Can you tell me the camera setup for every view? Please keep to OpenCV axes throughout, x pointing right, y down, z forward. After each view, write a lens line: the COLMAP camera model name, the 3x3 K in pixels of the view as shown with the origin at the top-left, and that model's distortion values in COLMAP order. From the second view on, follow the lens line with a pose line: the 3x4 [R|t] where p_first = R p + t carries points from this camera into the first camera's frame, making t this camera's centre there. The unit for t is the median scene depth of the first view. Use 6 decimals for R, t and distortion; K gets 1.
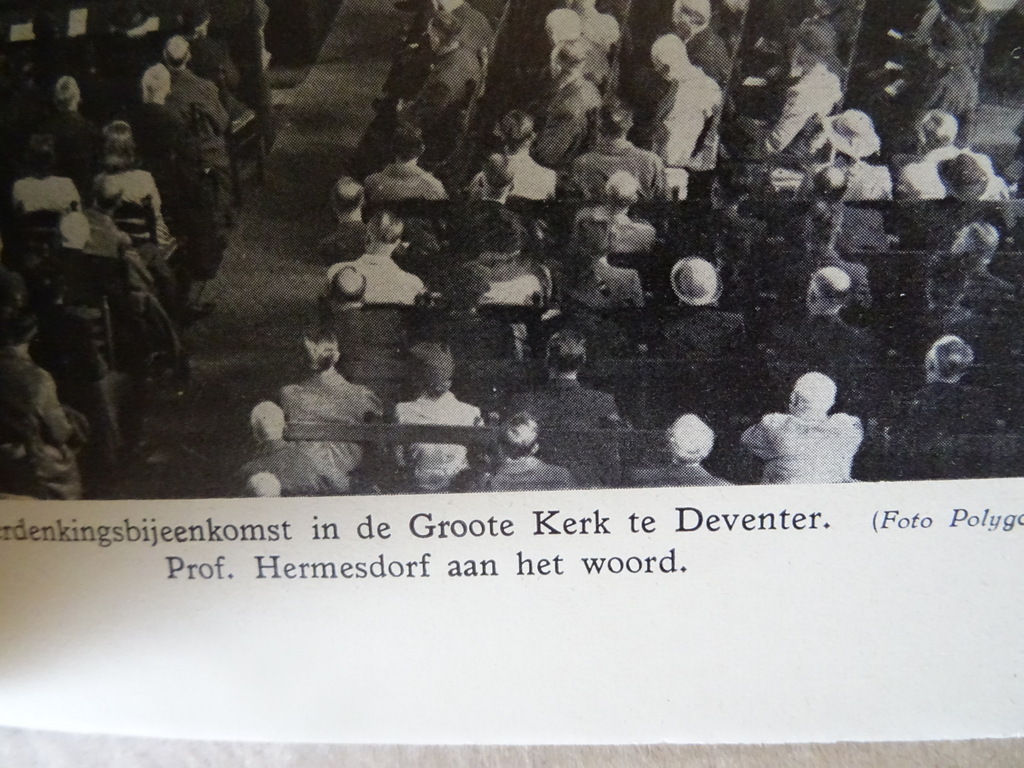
lens RADIAL K [[720.1, 0, 508.3], [0, 720.1, 388.0], [0, 0, 1]] dist [-0.003224, -0.020634]
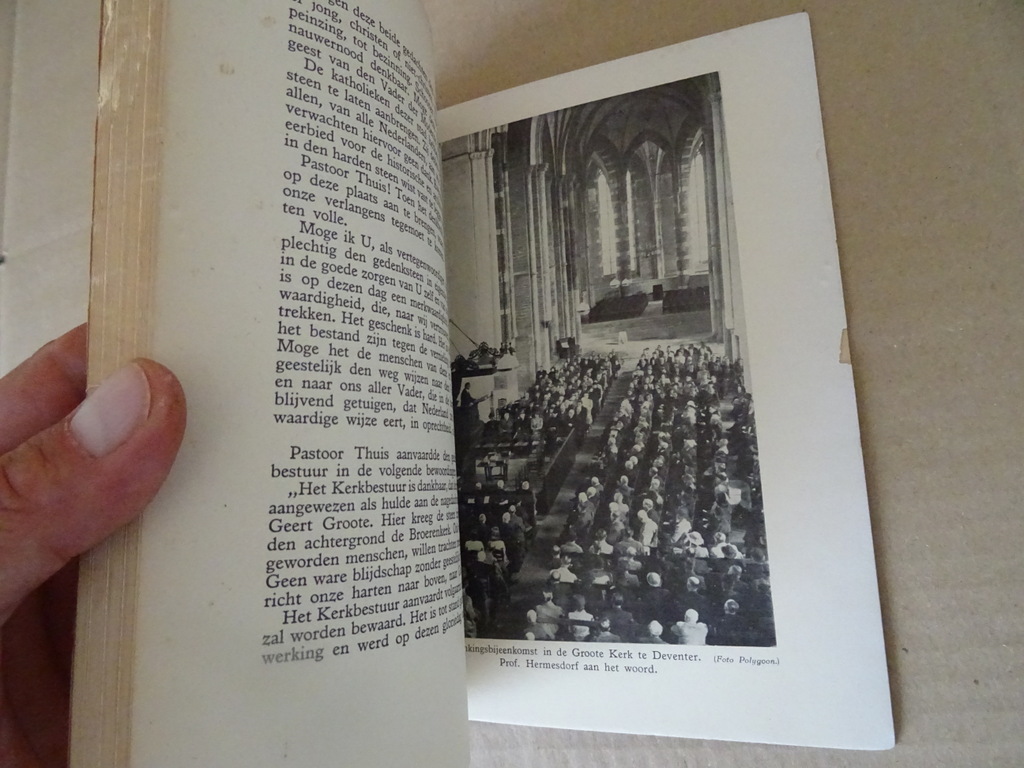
lens RADIAL K [[720.1, 0, 511.1], [0, 720.1, 384.4], [0, 0, 1]] dist [-0.003224, -0.020634]
pose [[0.946780, -0.048454, -0.318212, 0.741027], [-0.047100, 0.957109, -0.285874, -0.025953], [0.318415, 0.285648, 0.903890, -2.532849]]
